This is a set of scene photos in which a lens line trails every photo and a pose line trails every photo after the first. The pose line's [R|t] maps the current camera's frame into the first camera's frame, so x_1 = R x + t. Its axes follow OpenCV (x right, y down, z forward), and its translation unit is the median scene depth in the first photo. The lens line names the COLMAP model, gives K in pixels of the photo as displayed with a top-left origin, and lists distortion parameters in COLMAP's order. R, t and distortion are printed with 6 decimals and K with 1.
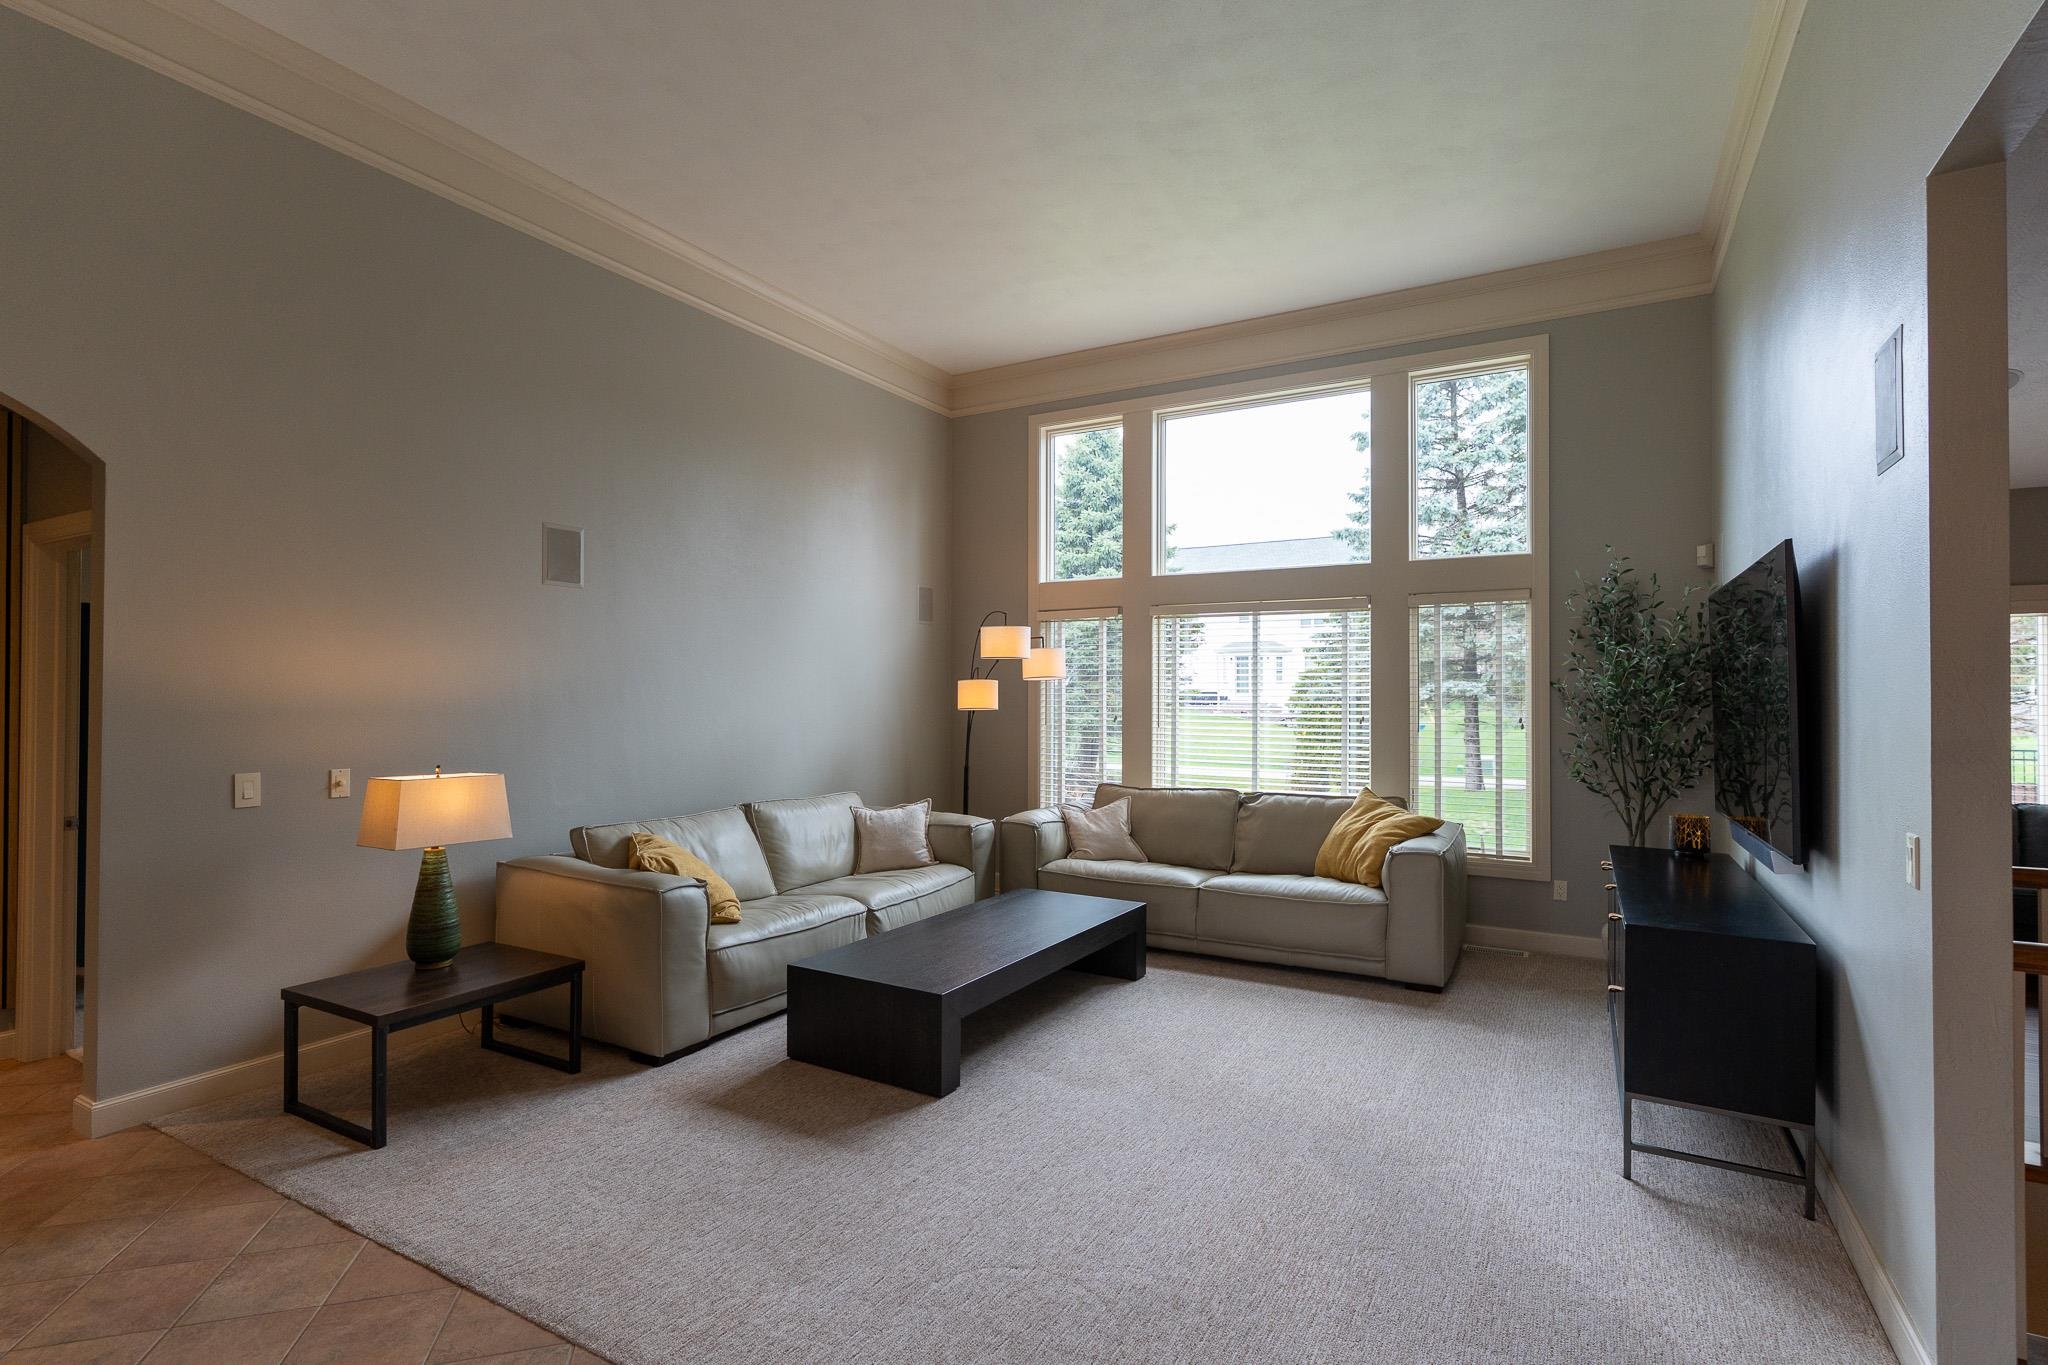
lens RADIAL K [[971.0, 0, 1013.9], [0, 971.0, 685.3], [0, 0, 1]] dist [0.001450, 0.000401]
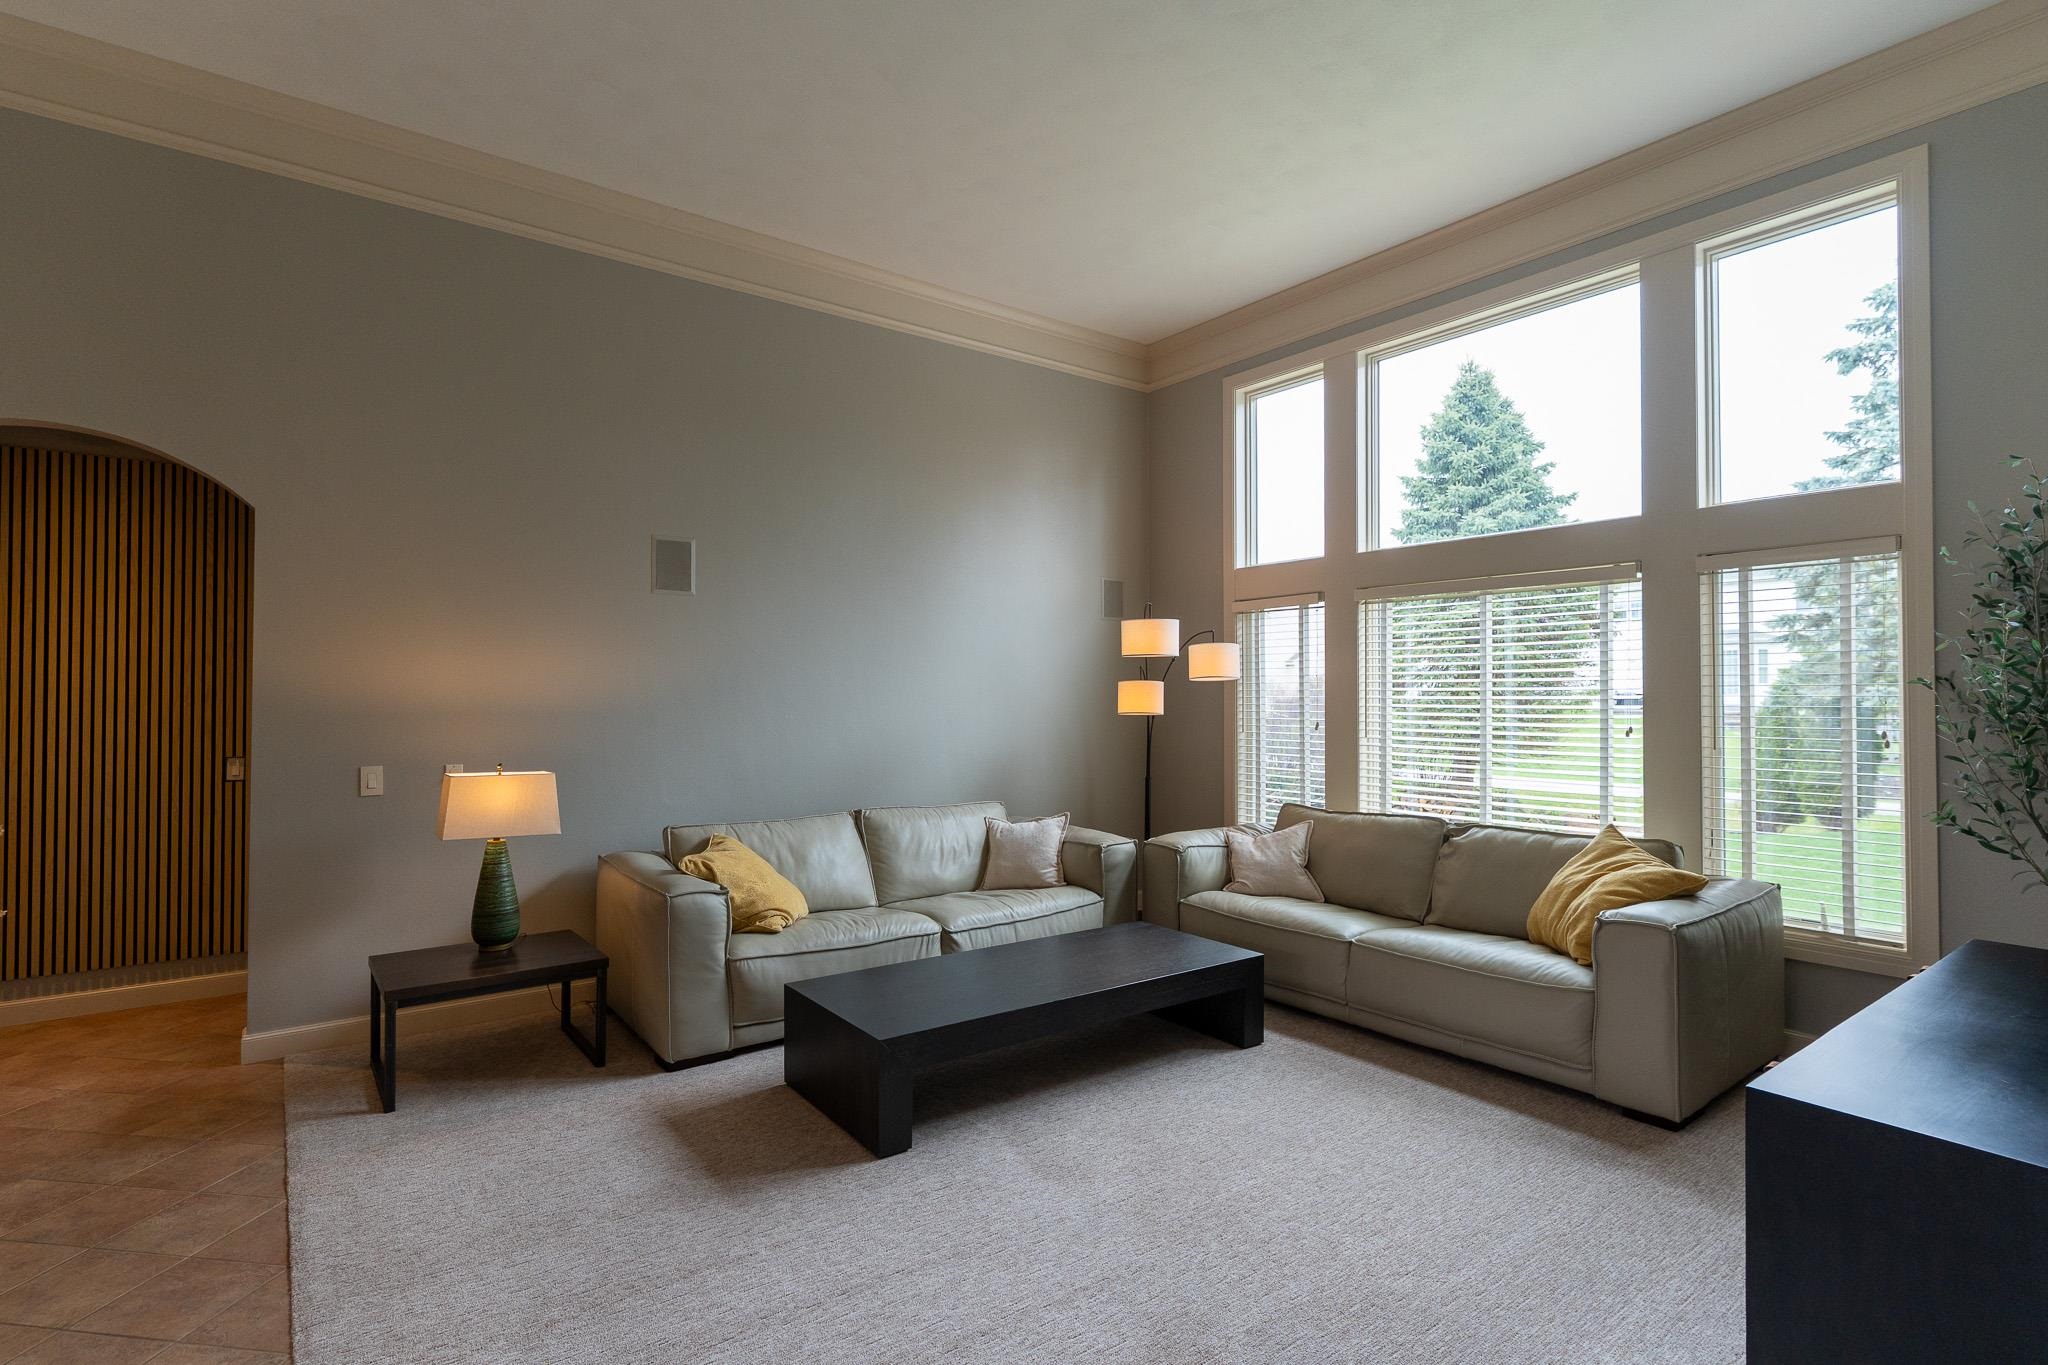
lens RADIAL K [[981.2, 0, 1015.2], [0, 981.2, 681.5], [0, 0, 1]] dist [0.001943, 0.000341]
pose [[0.916805, -0.008389, -0.399248, 0.260660], [0.005536, 0.999950, -0.008299, 0.002068], [0.399298, 0.005398, 0.916805, 0.156580]]
